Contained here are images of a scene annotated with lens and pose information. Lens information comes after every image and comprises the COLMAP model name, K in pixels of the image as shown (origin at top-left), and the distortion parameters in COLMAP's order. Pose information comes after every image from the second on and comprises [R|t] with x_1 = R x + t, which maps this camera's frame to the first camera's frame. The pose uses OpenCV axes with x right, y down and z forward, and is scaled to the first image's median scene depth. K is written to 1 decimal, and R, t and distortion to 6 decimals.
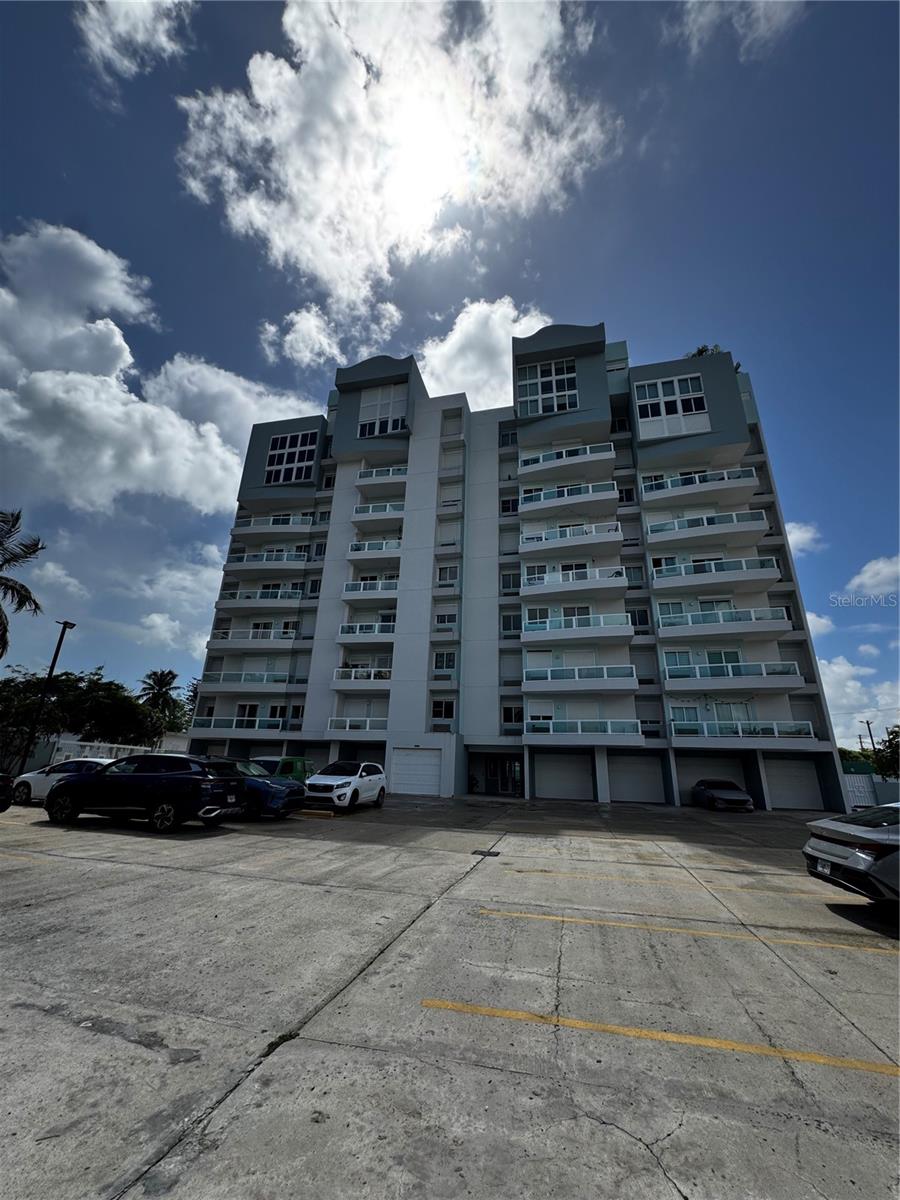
lens RADIAL K [[480.7, 0, 475.5], [0, 480.7, 604.9], [0, 0, 1]] dist [-0.001021, 0.001215]
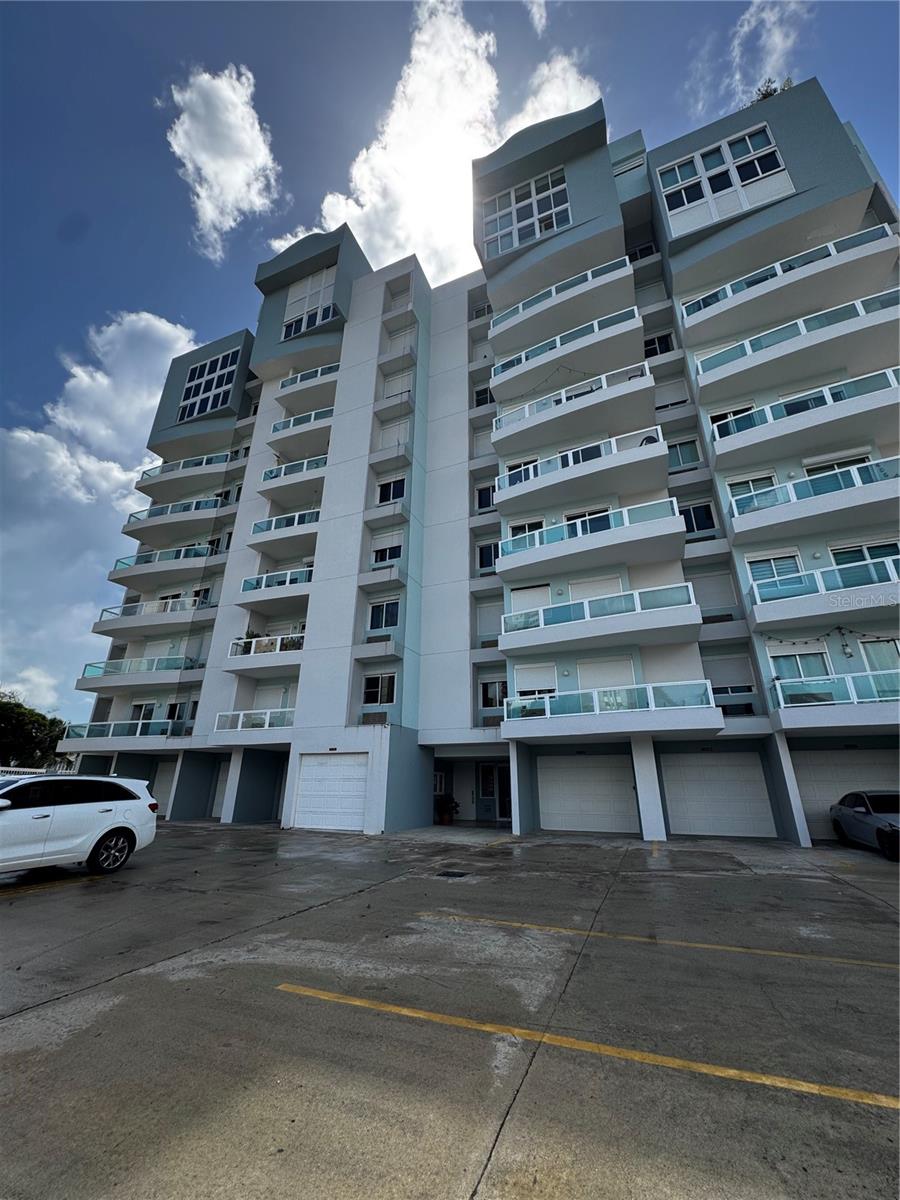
lens RADIAL K [[480.7, 0, 469.8], [0, 480.7, 605.6], [0, 0, 1]] dist [-0.001021, 0.001215]
pose [[0.987943, -0.079234, -0.133005, 0.135026], [0.075235, 0.996557, -0.034832, 0.133621], [0.135307, 0.024405, 0.990503, 0.377842]]
